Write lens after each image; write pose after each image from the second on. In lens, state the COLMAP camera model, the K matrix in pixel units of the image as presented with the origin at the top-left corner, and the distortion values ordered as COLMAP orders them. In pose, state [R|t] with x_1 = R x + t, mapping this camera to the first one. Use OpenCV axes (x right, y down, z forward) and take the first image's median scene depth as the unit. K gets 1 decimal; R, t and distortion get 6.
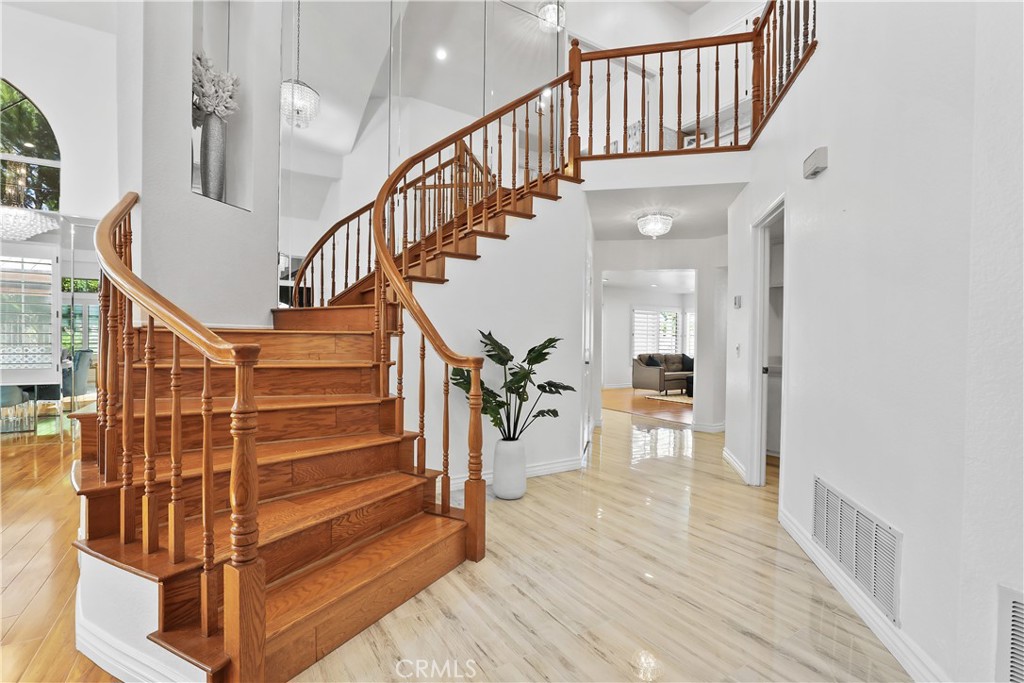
lens RADIAL K [[472.6, 0, 512.0], [0, 472.6, 341.5], [0, 0, 1]] dist [-0.011528, 0.000036]
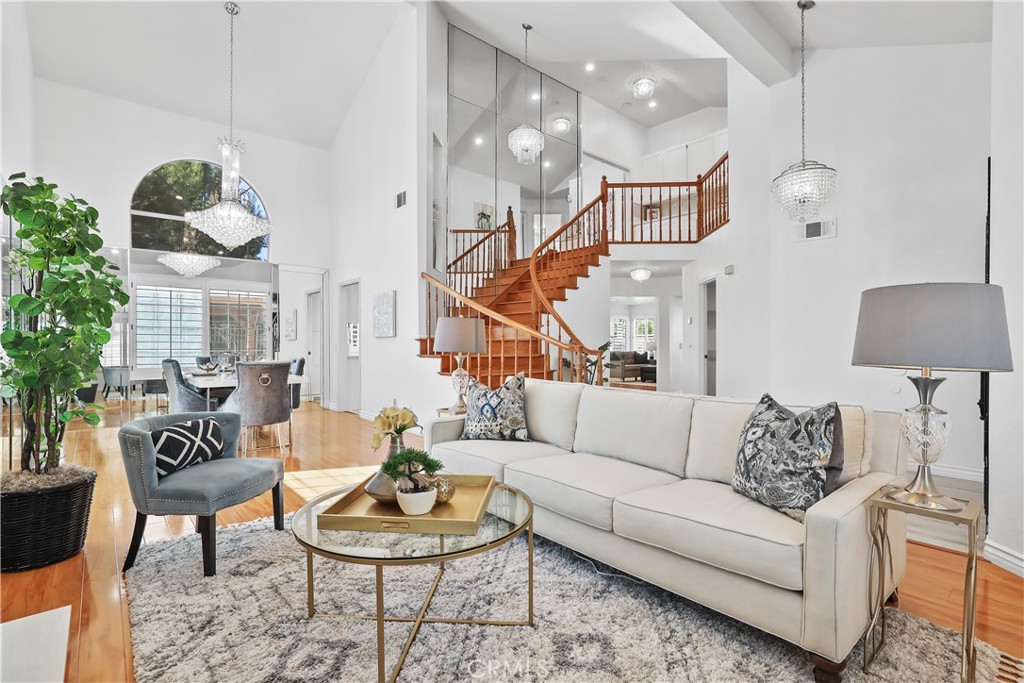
lens RADIAL K [[486.6, 0, 511.1], [0, 486.6, 347.1], [0, 0, 1]] dist [-0.033262, 0.000094]
pose [[0.986622, -0.015868, 0.162252, -0.527773], [0.014199, 0.999834, 0.011438, -0.015795], [-0.162406, -0.008981, 0.986683, -0.770118]]
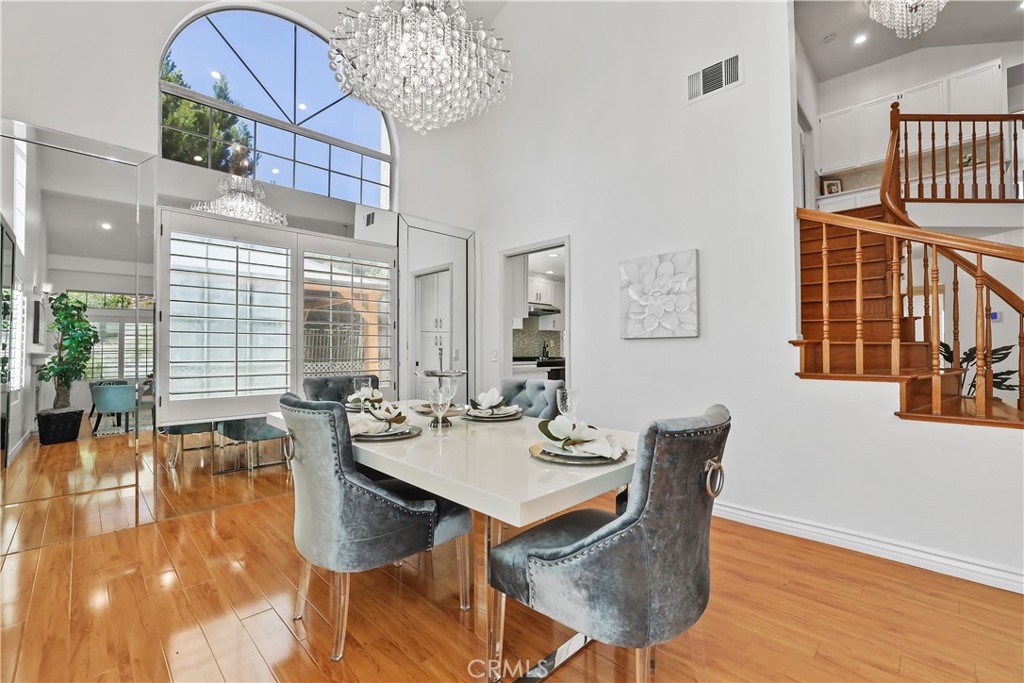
lens RADIAL K [[435.8, 0, 510.5], [0, 435.8, 345.6], [0, 0, 1]] dist [-0.022664, 0.000179]
pose [[0.972954, -0.013779, 0.230588, -1.100923], [0.014013, 0.999902, 0.000624, -0.027356], [-0.230574, 0.002624, 0.973051, 0.159226]]
